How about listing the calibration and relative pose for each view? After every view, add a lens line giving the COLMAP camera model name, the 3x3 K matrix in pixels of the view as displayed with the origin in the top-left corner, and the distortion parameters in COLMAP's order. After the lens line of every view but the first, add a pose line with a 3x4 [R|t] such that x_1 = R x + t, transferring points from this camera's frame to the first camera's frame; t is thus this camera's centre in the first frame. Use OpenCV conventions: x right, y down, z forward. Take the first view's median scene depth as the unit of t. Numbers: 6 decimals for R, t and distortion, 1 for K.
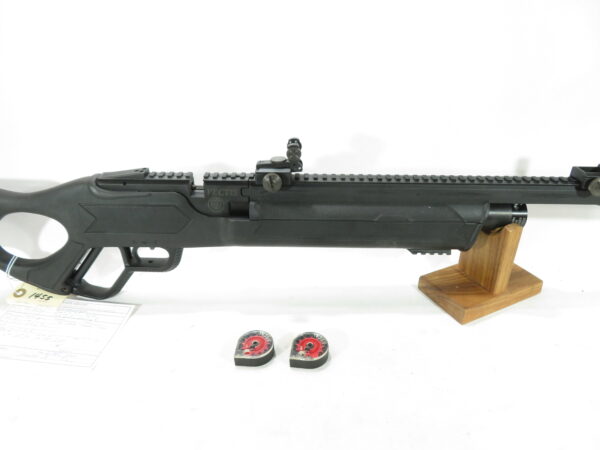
lens RADIAL K [[429.6, 0, 300.0], [0, 429.6, 225.0], [0, 0, 1]] dist [-0.006225, -0.003452]
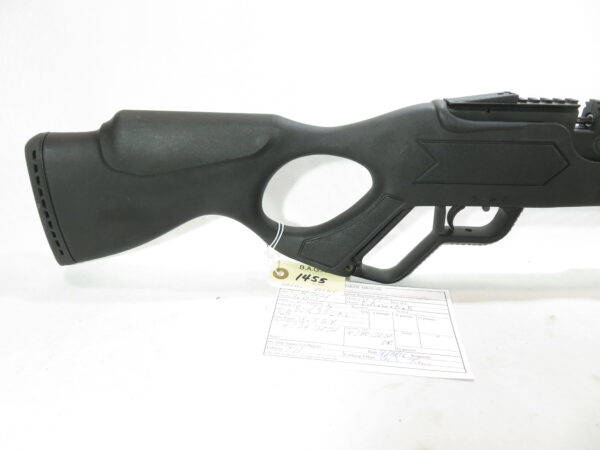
lens RADIAL K [[429.6, 0, 300.0], [0, 429.6, 225.0], [0, 0, 1]] dist [-0.006225, -0.003452]
pose [[0.999921, 0.006964, 0.010498, -0.707512], [-0.006378, 0.998473, -0.054873, 0.130326], [-0.010864, 0.054802, 0.998438, 0.298343]]
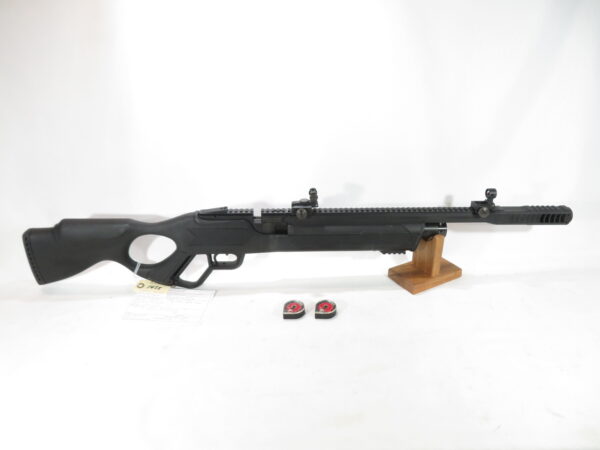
lens RADIAL K [[429.6, 0, 300.0], [0, 429.6, 225.0], [0, 0, 1]] dist [-0.006225, -0.003452]
pose [[0.999085, -0.020990, 0.037265, -0.130535], [0.023496, 0.997400, -0.068131, 0.063225], [-0.035738, 0.068944, 0.996980, -0.709393]]
